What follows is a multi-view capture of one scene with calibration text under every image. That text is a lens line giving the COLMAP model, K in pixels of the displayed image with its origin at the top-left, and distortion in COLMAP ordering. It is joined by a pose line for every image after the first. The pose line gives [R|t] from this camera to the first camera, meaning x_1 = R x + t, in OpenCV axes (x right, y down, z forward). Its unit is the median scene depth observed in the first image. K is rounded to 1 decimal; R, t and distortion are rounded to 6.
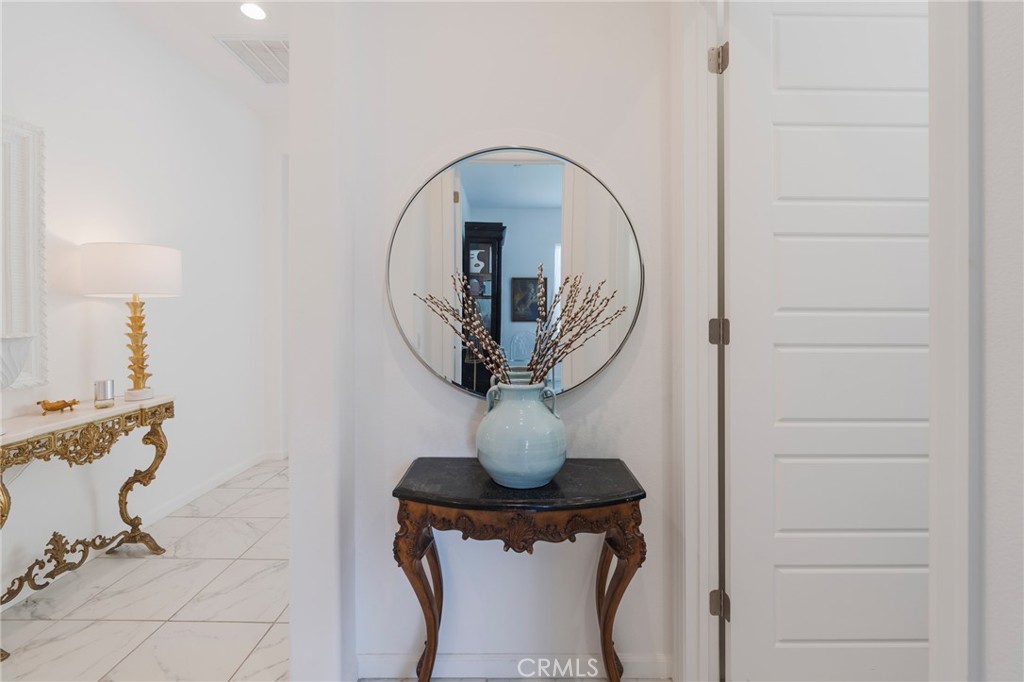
lens RADIAL K [[416.3, 0, 513.3], [0, 416.3, 303.7], [0, 0, 1]] dist [0.000871, 0.000321]
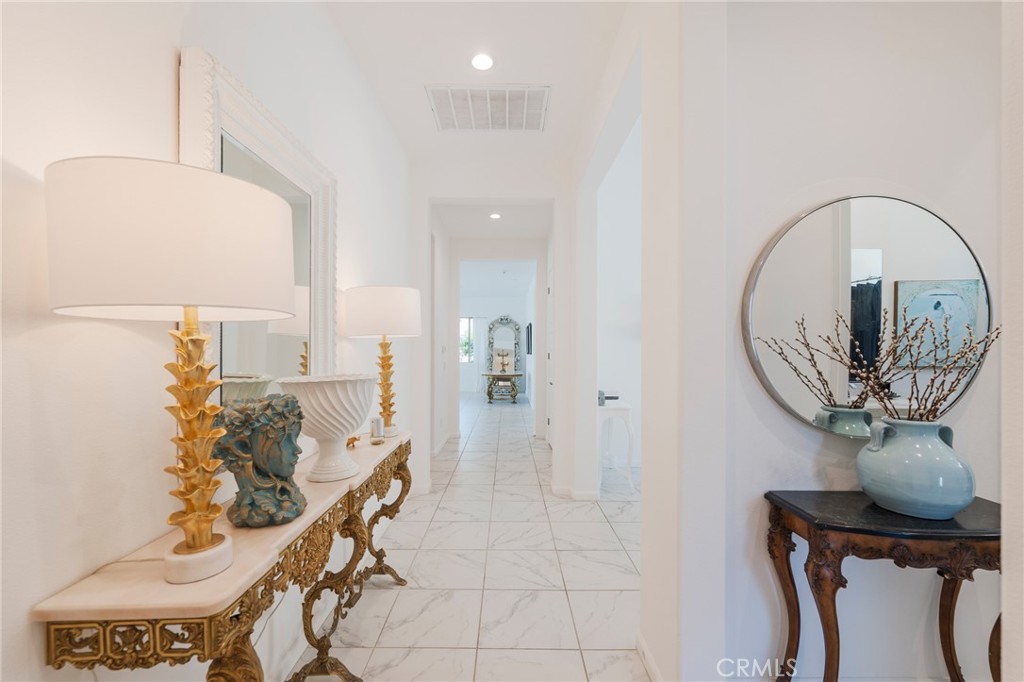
lens RADIAL K [[407.0, 0, 511.5], [0, 407.0, 338.5], [0, 0, 1]] dist [0.001114, 0.000161]
pose [[0.999989, -0.003293, 0.003302, -0.598535], [0.003310, 0.999981, -0.005156, -0.007911], [-0.003285, 0.005167, 0.999981, -0.019633]]
